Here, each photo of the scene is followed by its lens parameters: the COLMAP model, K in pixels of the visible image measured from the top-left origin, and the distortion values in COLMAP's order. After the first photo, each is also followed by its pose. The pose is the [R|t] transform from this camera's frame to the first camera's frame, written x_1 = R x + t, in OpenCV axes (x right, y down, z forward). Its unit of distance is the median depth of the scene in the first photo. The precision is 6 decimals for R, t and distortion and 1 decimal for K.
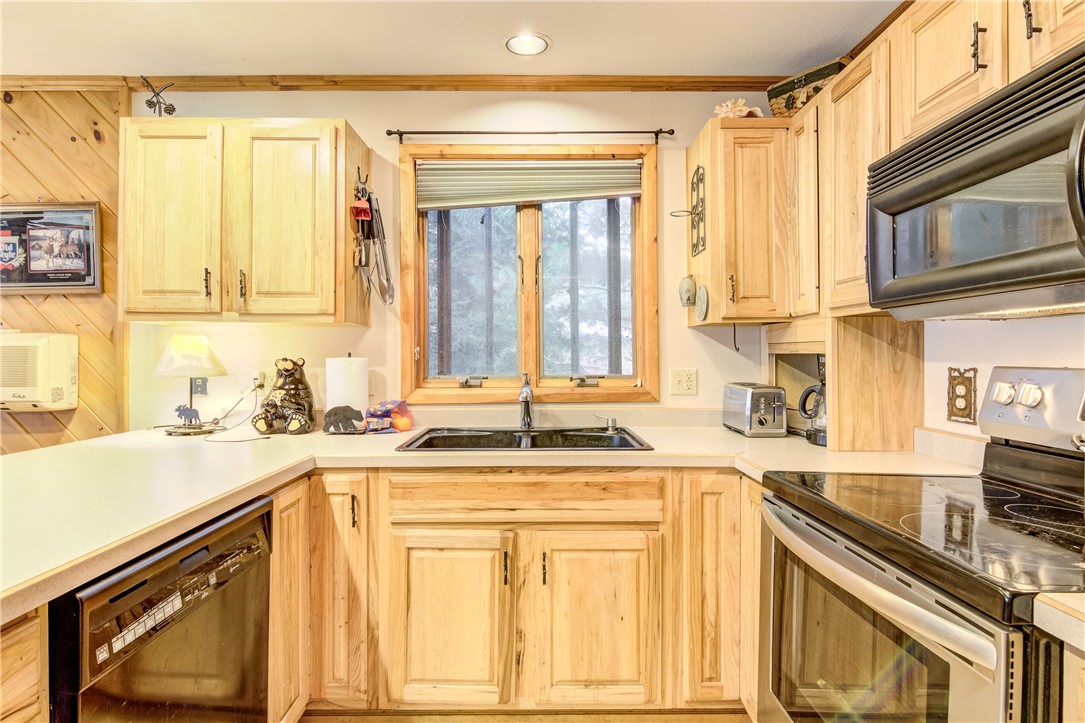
lens RADIAL K [[549.2, 0, 546.0], [0, 549.2, 357.5], [0, 0, 1]] dist [0.004894, -0.007836]
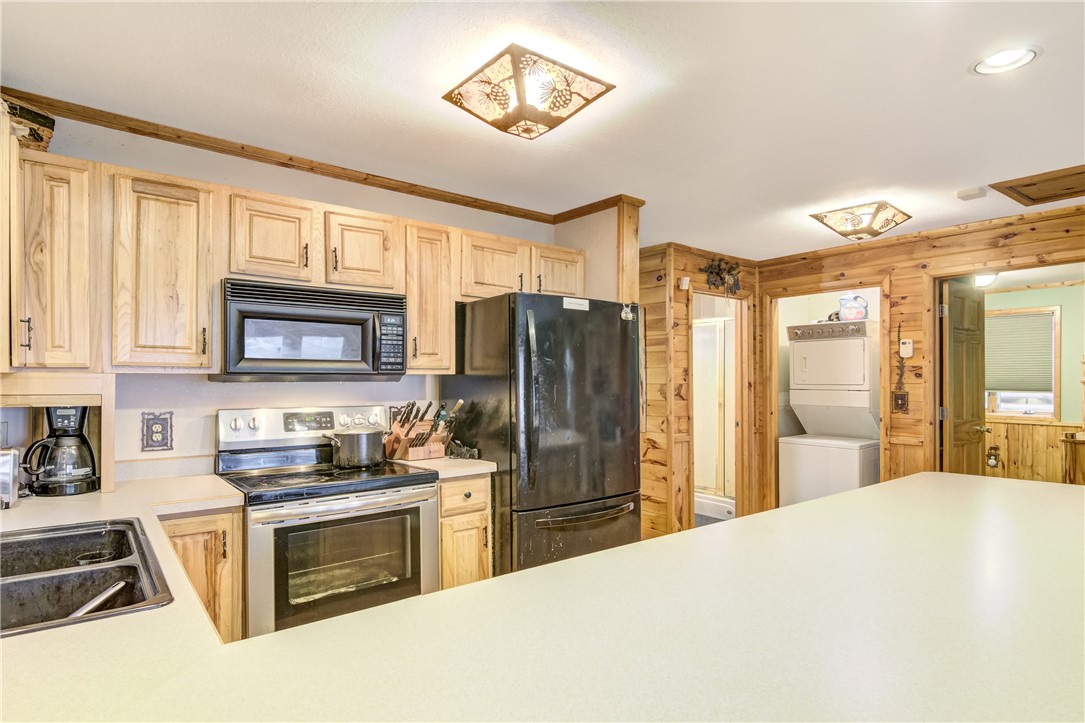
lens RADIAL K [[588.1, 0, 546.4], [0, 588.1, 370.0], [0, 0, 1]] dist [-0.001447, -0.002042]
pose [[-0.617819, 0.004868, 0.786305, -0.795856], [-0.001318, 0.999973, -0.007226, -0.060367], [-0.786319, -0.005501, -0.617796, 0.862313]]
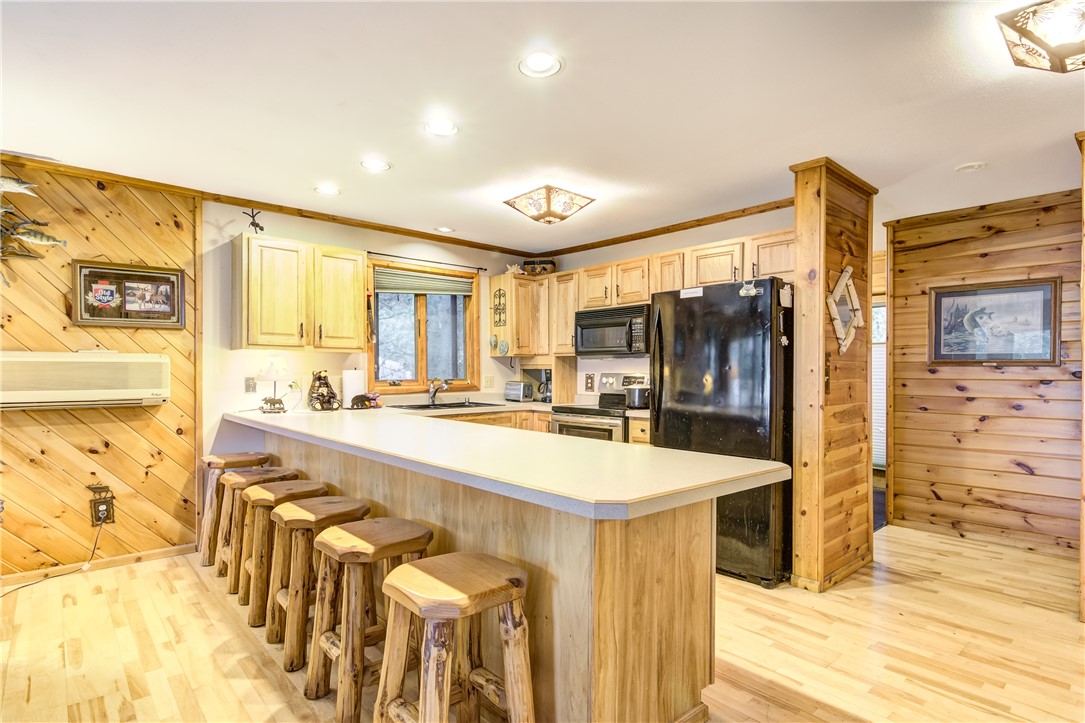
lens RADIAL K [[549.2, 0, 540.7], [0, 549.2, 372.6], [0, 0, 1]] dist [0.004894, -0.007836]
pose [[0.750689, -0.000781, 0.660655, -1.141542], [-0.001205, 0.999996, 0.002551, 0.002738], [-0.660654, -0.002711, 0.750685, -0.874501]]
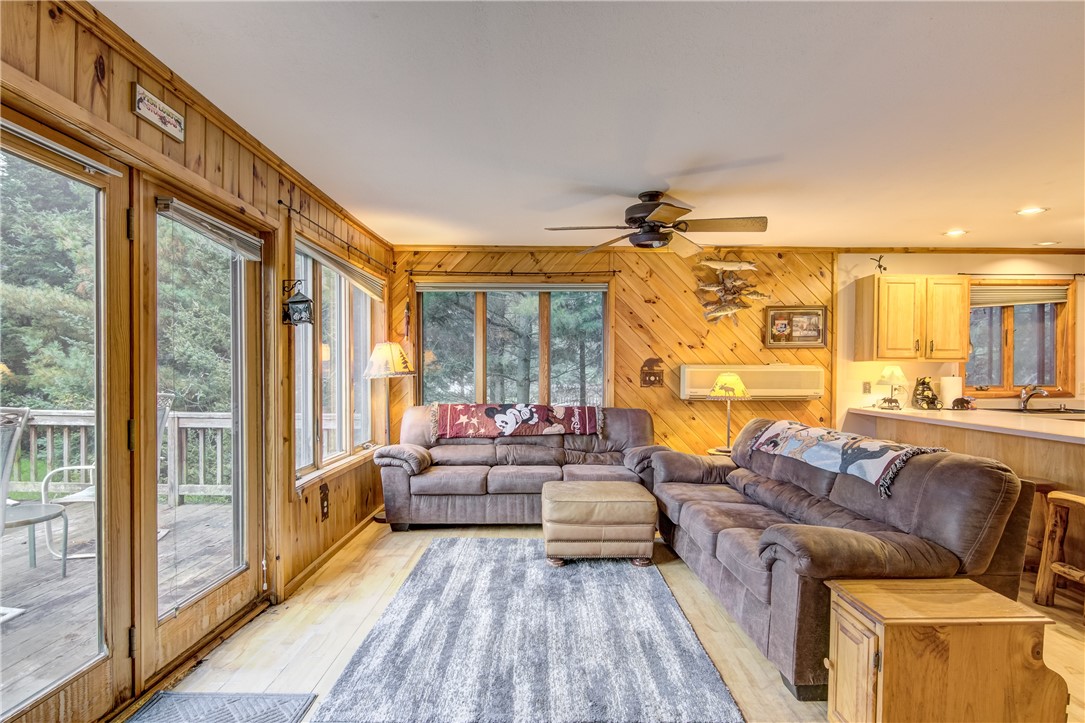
lens RADIAL K [[549.2, 0, 540.3], [0, 549.2, 382.4], [0, 0, 1]] dist [0.004894, -0.007836]
pose [[0.999990, 0.004091, 0.001754, -2.066353], [-0.004125, 0.999792, 0.019972, -0.015181], [-0.001672, -0.019979, 0.999799, -1.265204]]
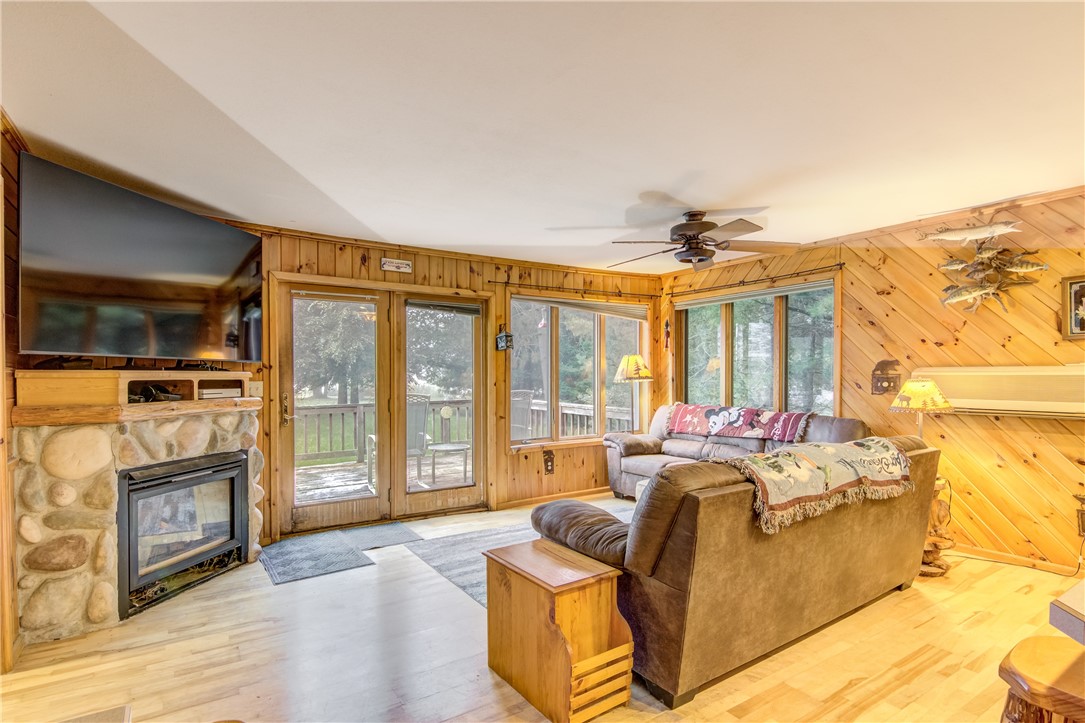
lens RADIAL K [[549.2, 0, 550.6], [0, 549.2, 383.2], [0, 0, 1]] dist [0.004894, -0.007836]
pose [[0.553775, 0.011426, -0.832588, -0.620189], [0.003163, 0.999870, 0.015826, -0.026007], [0.832660, -0.011397, 0.553667, -1.010964]]
